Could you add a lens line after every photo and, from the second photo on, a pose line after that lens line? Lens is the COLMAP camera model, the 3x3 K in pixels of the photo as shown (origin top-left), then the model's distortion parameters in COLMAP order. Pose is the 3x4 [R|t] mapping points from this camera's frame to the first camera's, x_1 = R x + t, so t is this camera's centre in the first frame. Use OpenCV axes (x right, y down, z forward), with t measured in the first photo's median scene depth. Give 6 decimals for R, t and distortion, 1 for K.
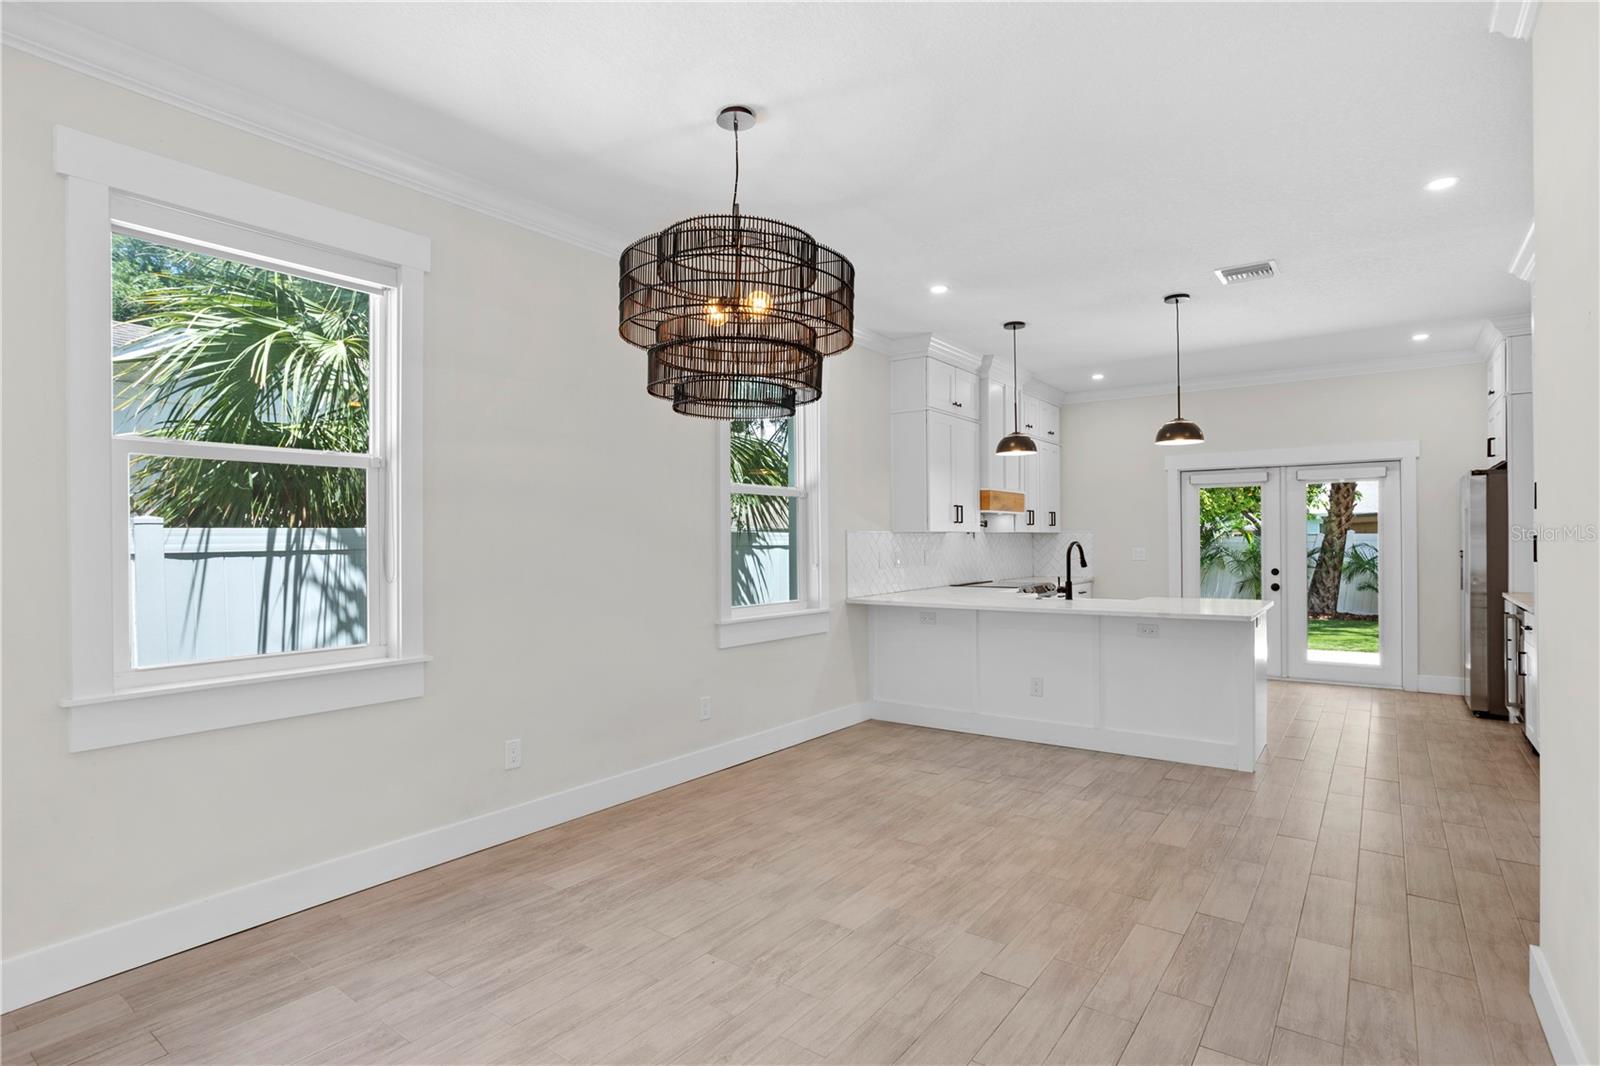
lens RADIAL K [[815.0, 0, 802.6], [0, 815.0, 539.5], [0, 0, 1]] dist [-0.026715, 0.021573]
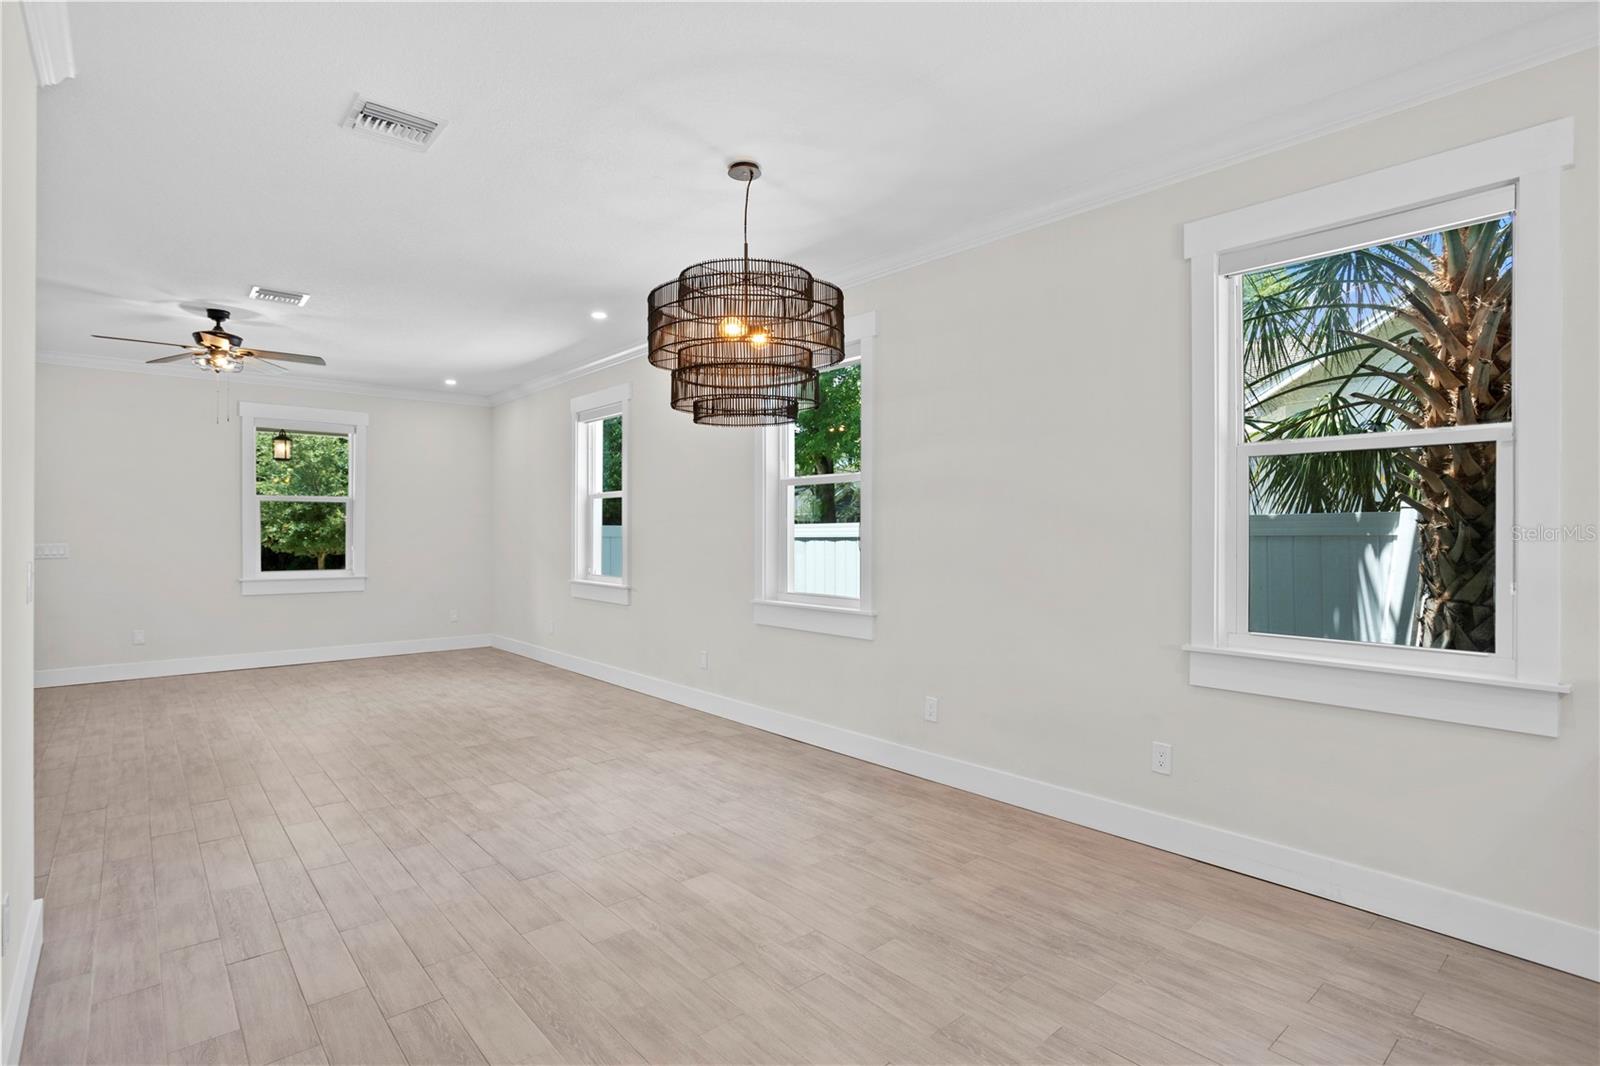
lens RADIAL K [[815.0, 0, 792.3], [0, 815.0, 529.4], [0, 0, 1]] dist [-0.026715, 0.021573]
pose [[-0.252465, -0.000539, -0.967606, 0.871055], [0.012602, 0.999913, -0.003845, 0.003380], [0.967524, -0.013165, -0.252436, 1.136728]]
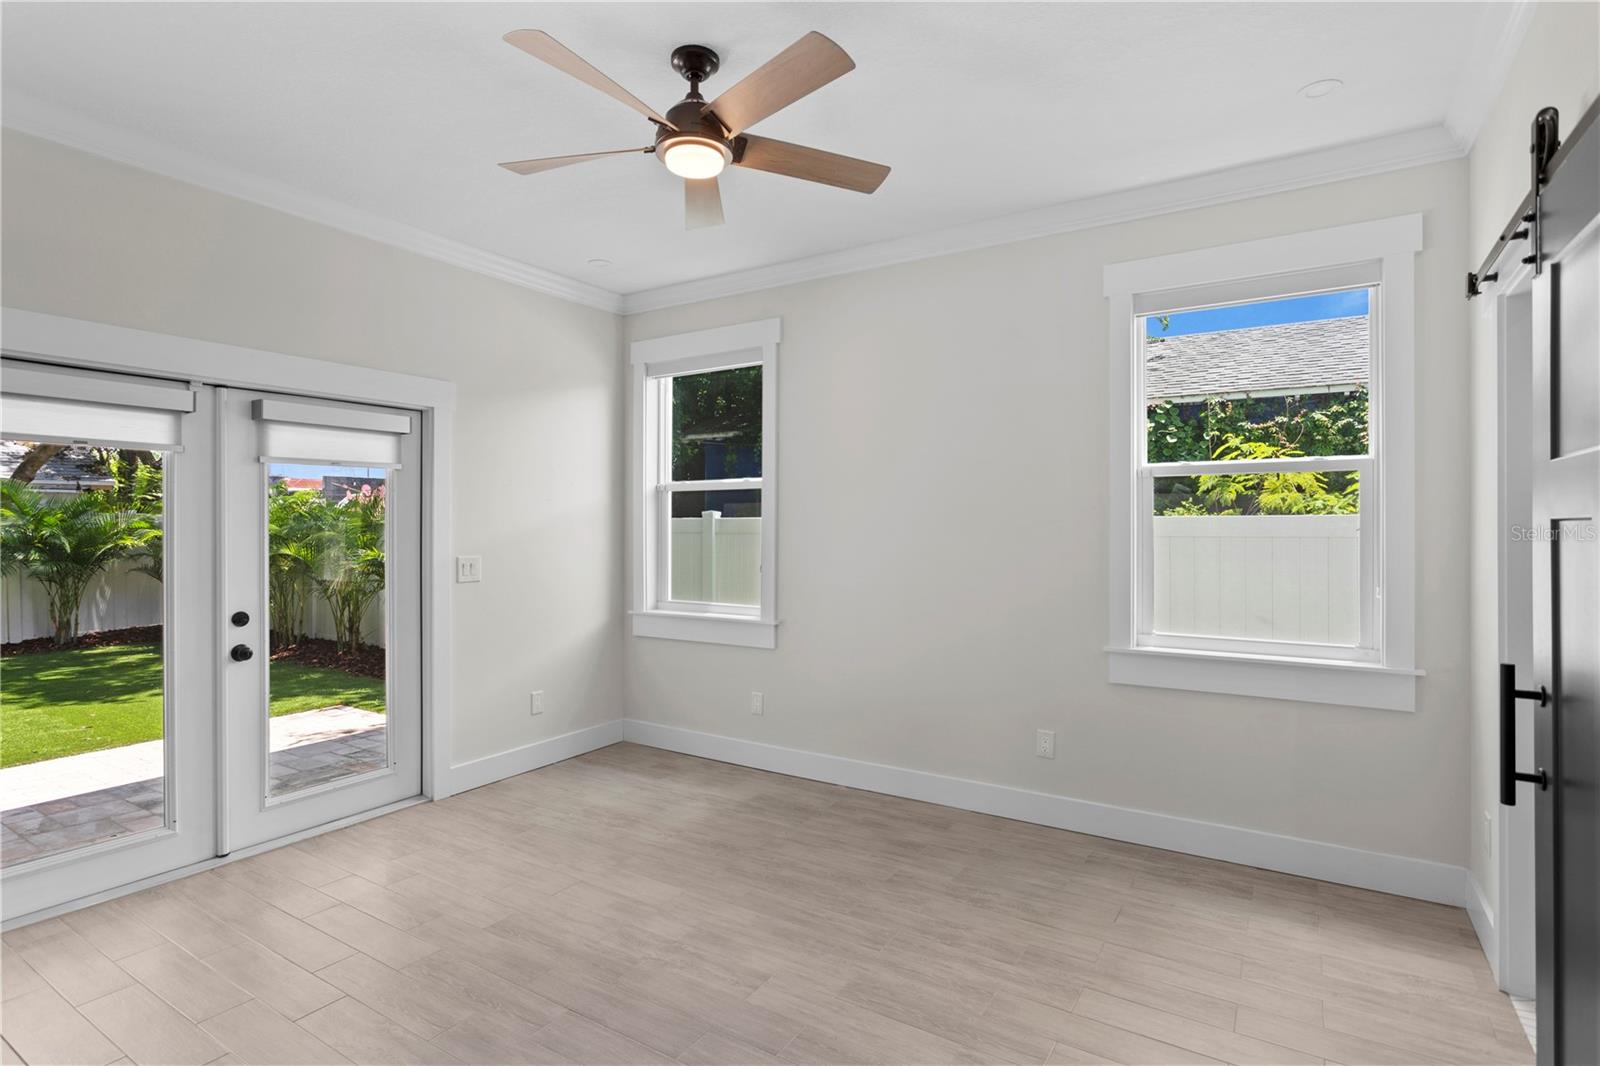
lens RADIAL K [[815.0, 0, 769.5], [0, 815.0, 529.8], [0, 0, 1]] dist [-0.026715, 0.021573]
pose [[0.035430, 0.005818, -0.999355, 0.620284], [0.013726, 0.999886, 0.006308, -0.014217], [0.999278, -0.013940, 0.035346, 0.653796]]
